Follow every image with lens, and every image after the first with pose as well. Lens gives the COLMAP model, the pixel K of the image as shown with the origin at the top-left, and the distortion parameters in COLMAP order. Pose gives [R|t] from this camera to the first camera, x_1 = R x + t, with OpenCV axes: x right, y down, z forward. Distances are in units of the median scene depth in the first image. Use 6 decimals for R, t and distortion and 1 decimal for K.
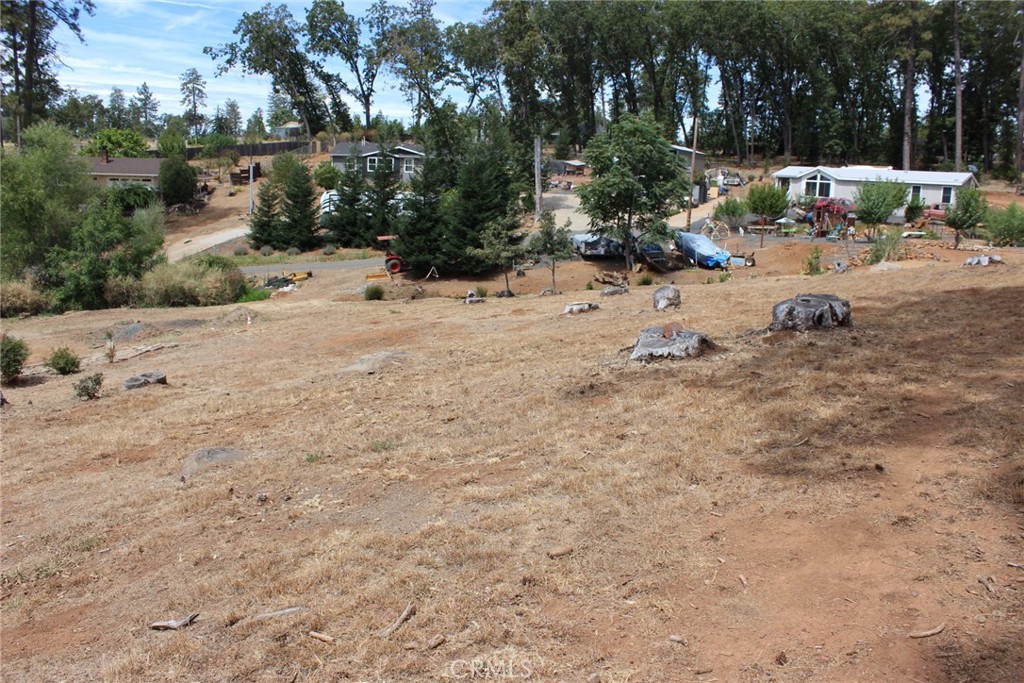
lens RADIAL K [[853.3, 0, 505.6], [0, 853.3, 348.5], [0, 0, 1]] dist [-0.166172, 0.142370]
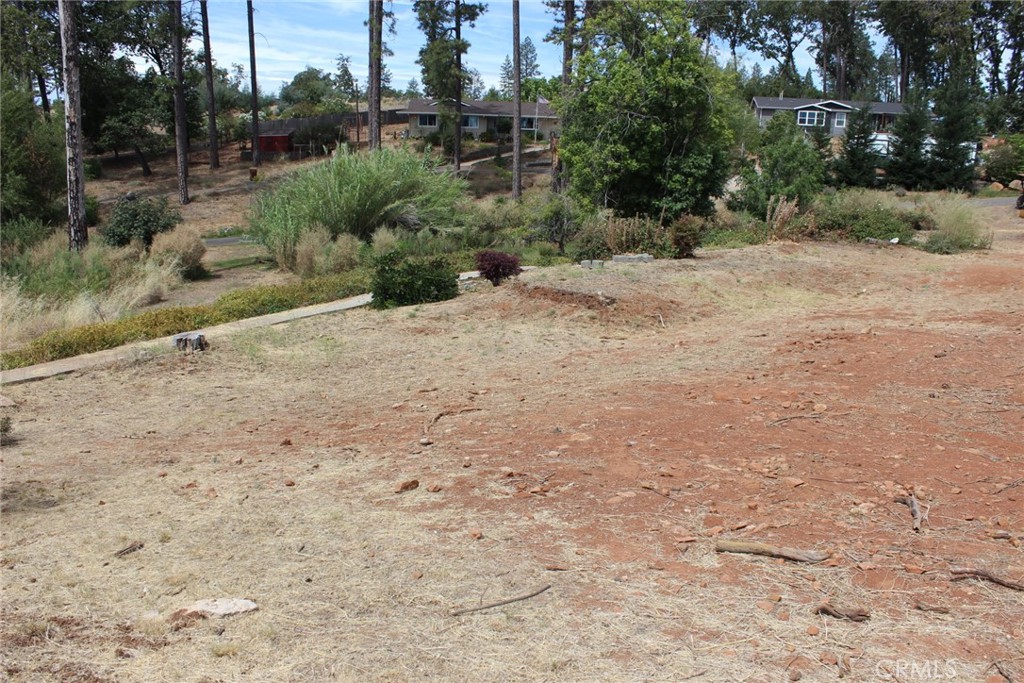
lens RADIAL K [[853.3, 0, 516.3], [0, 853.3, 342.2], [0, 0, 1]] dist [-0.166172, 0.142370]
pose [[0.989941, 0.026032, -0.139064, -0.382084], [-0.024237, 0.999600, 0.014589, 0.040257], [0.139388, -0.011072, 0.990176, -0.006267]]
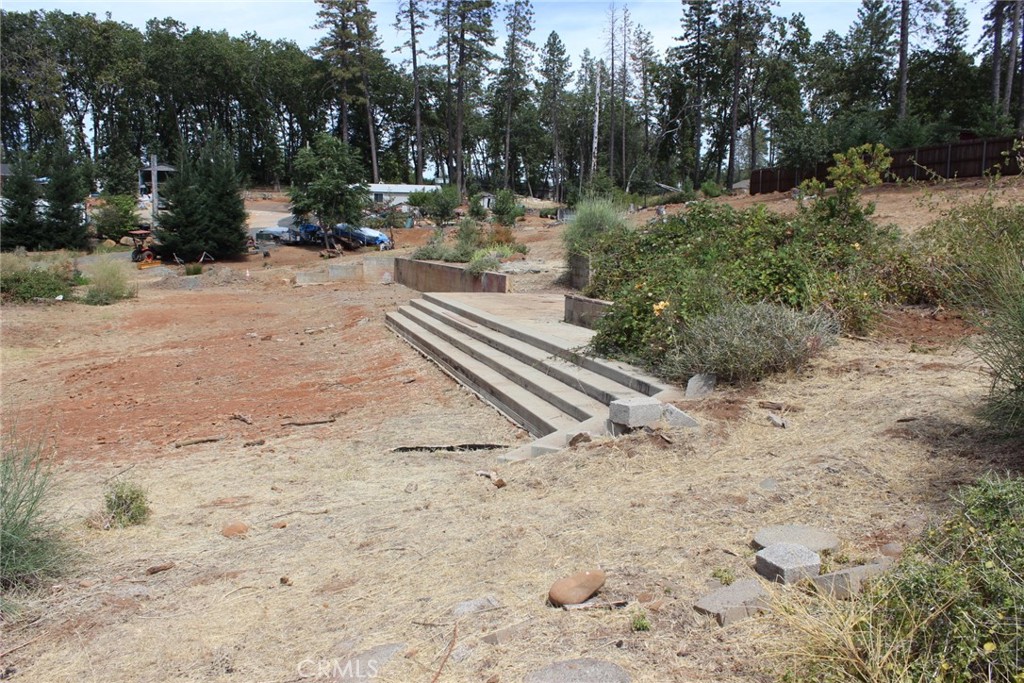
lens RADIAL K [[853.3, 0, 519.9], [0, 853.3, 340.3], [0, 0, 1]] dist [-0.166172, 0.142370]
pose [[0.649630, -0.112310, 0.751910, -0.422332], [0.152353, 0.988197, 0.015974, 0.045148], [-0.744829, 0.104179, 0.659073, -0.050827]]
